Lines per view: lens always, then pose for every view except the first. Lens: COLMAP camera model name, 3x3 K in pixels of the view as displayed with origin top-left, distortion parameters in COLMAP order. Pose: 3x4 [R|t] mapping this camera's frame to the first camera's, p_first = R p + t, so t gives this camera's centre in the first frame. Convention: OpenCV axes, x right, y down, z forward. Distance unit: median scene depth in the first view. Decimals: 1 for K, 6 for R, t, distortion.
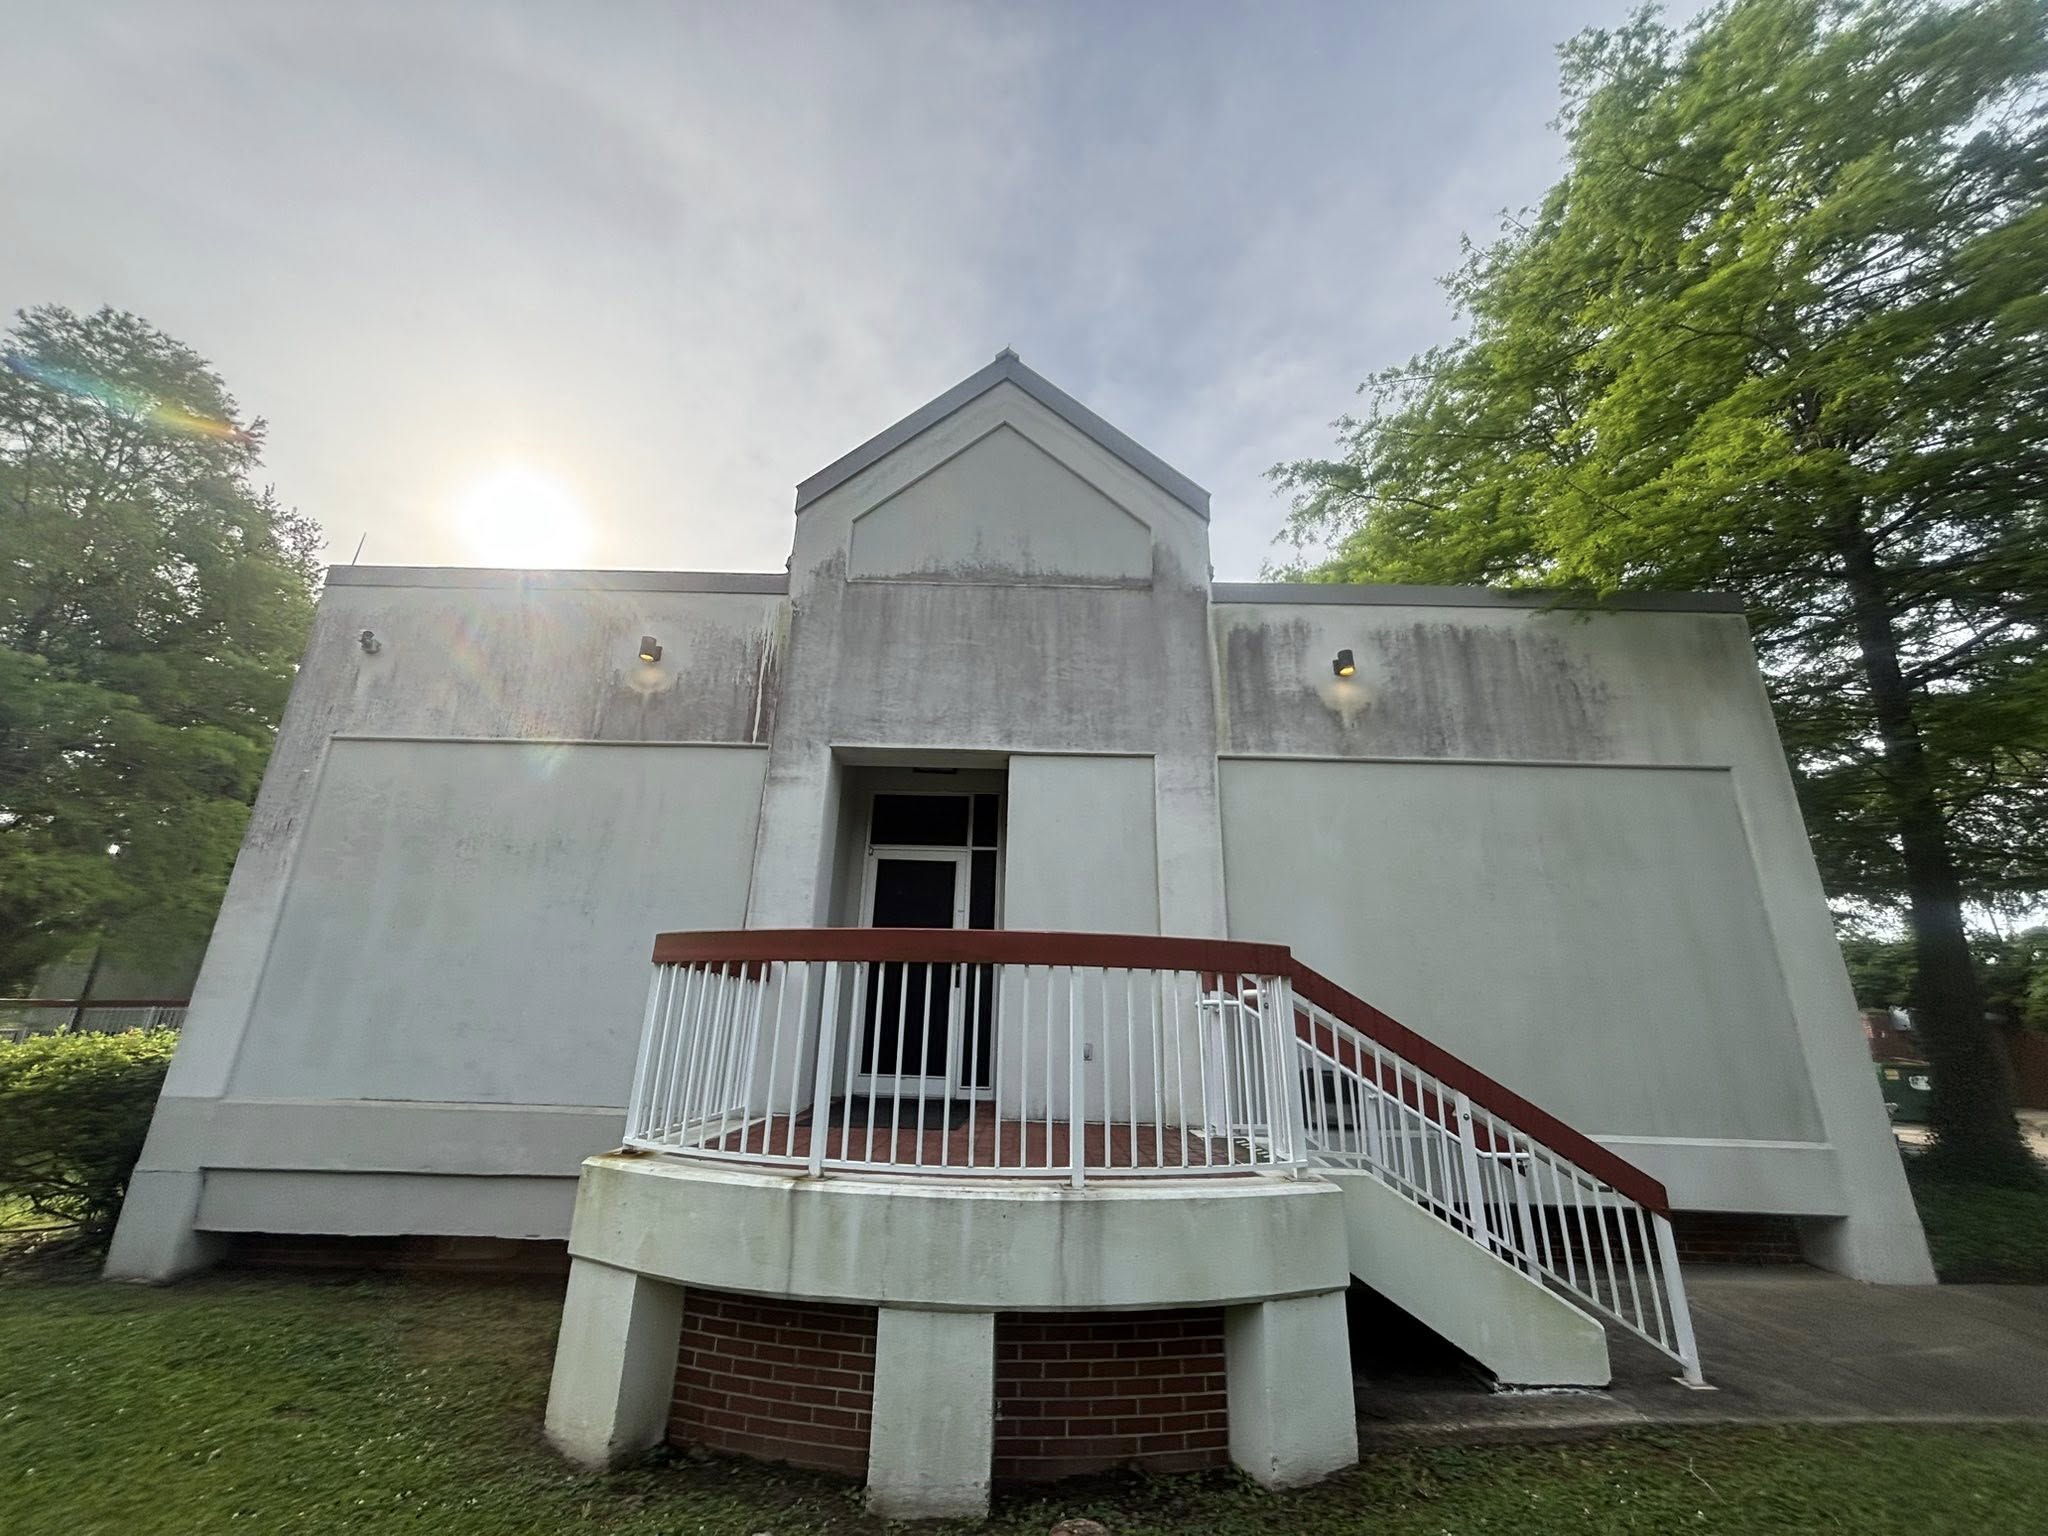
lens RADIAL K [[774.3, 0, 1024.0], [0, 774.3, 768.0], [0, 0, 1]] dist [0.022611, -0.006584]
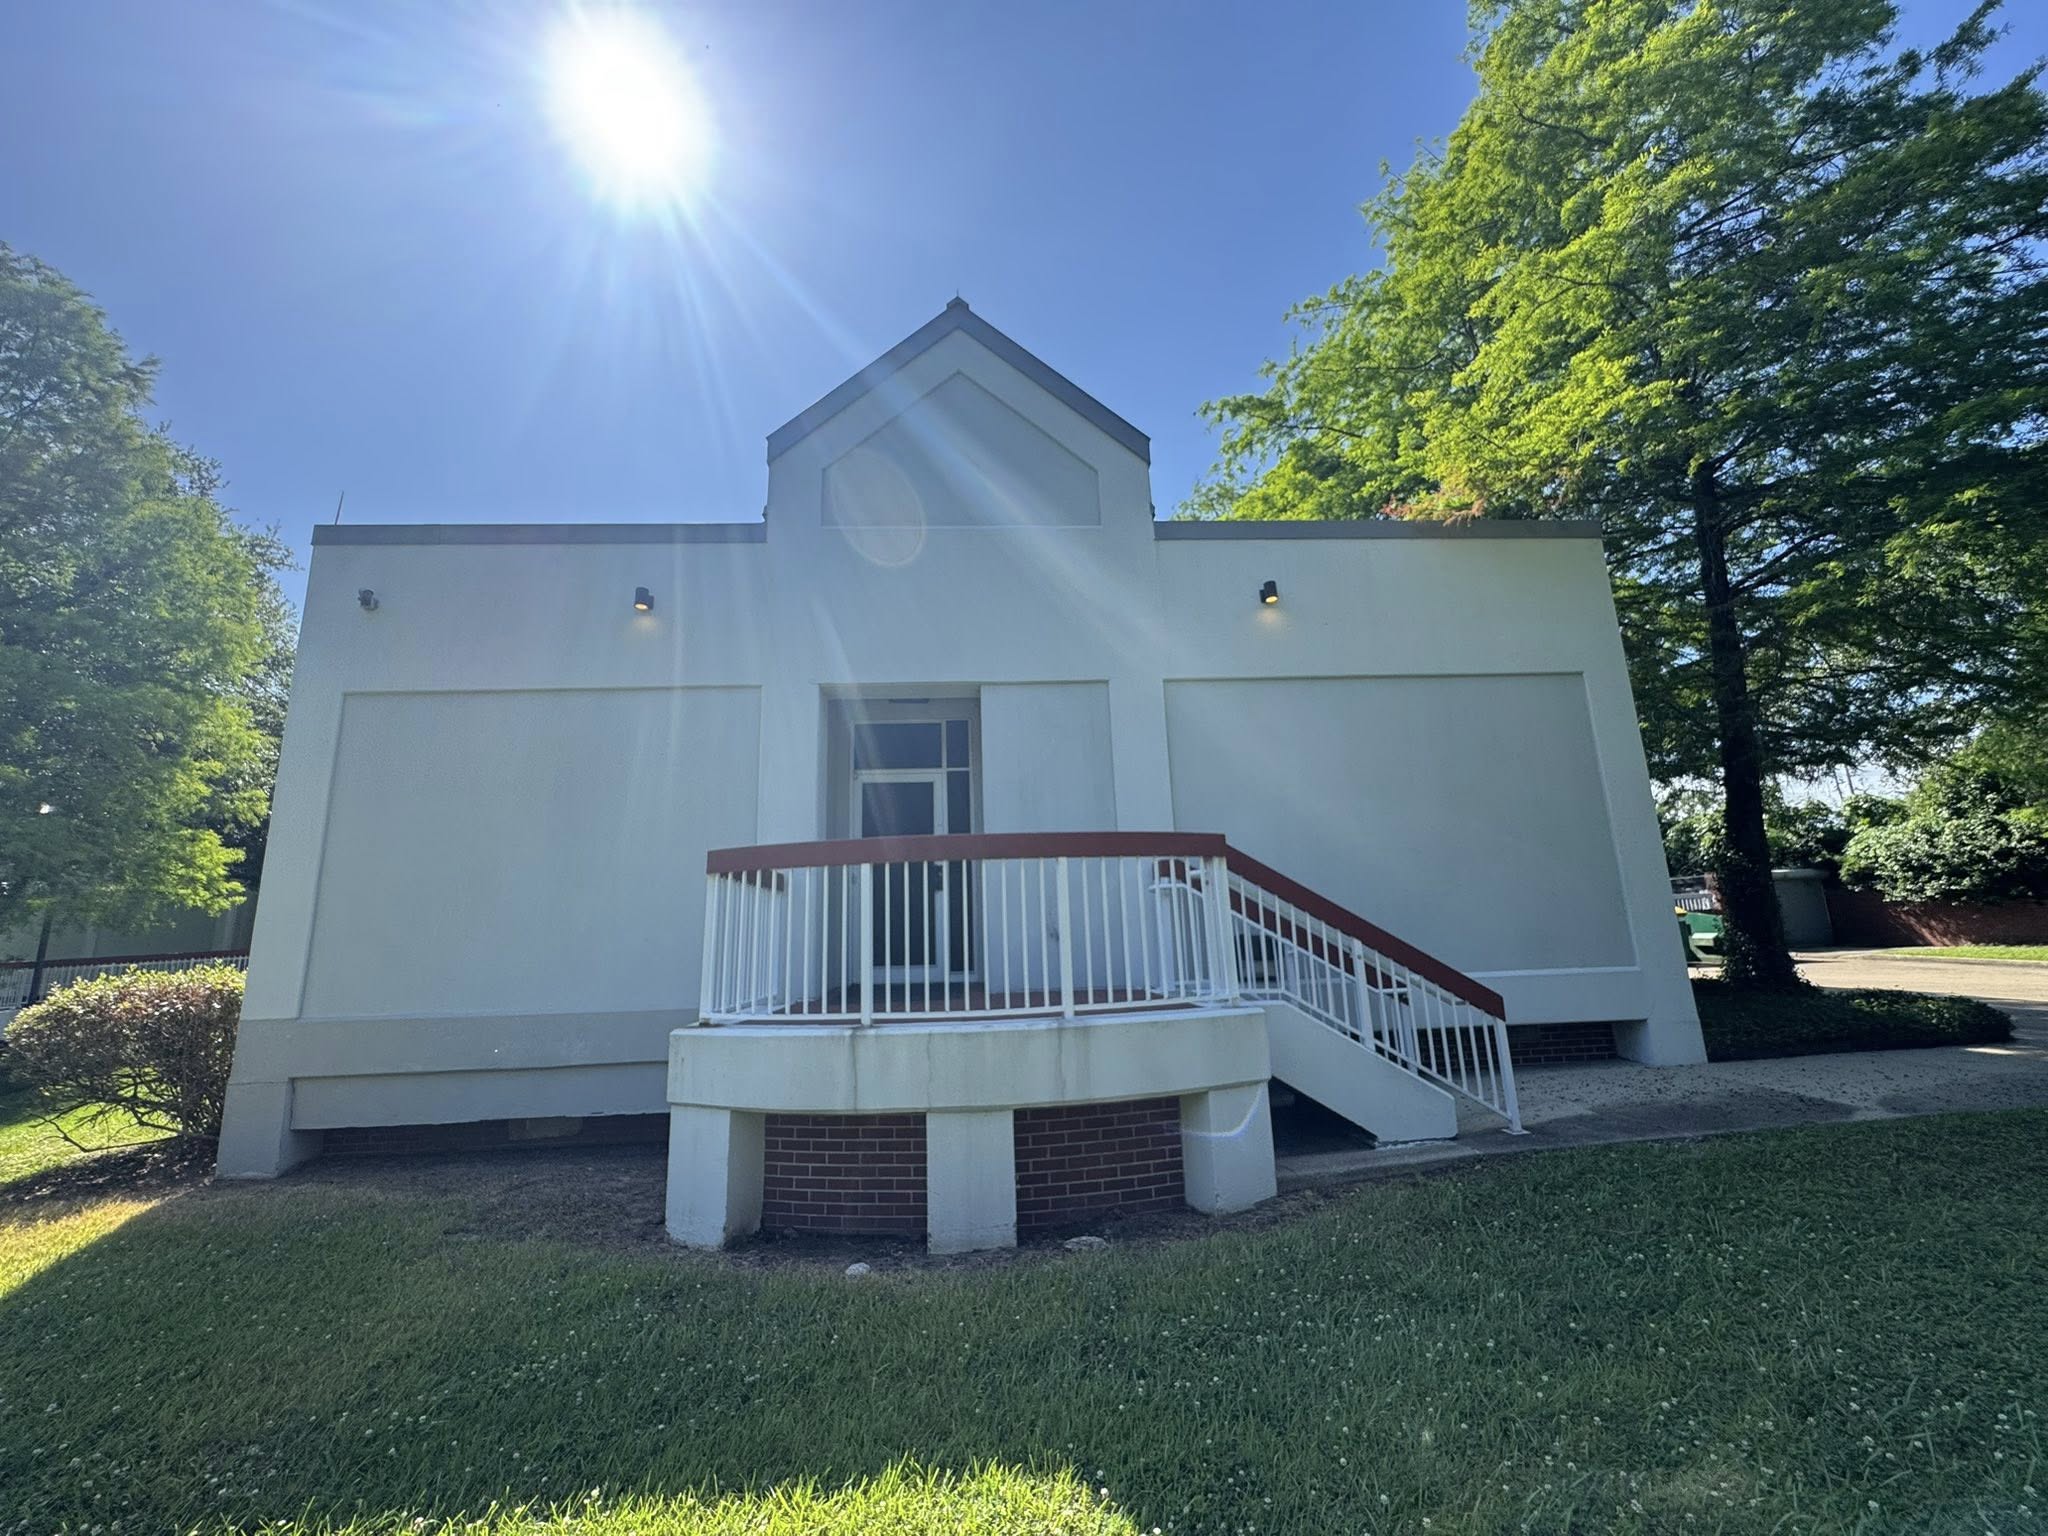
lens RADIAL K [[774.3, 0, 1024.0], [0, 774.3, 768.0], [0, 0, 1]] dist [0.022611, -0.006584]
pose [[0.996050, -0.045426, 0.076294, -0.056479], [0.037159, 0.993619, 0.106492, -0.017453], [-0.080644, -0.103236, 0.991382, -0.159844]]
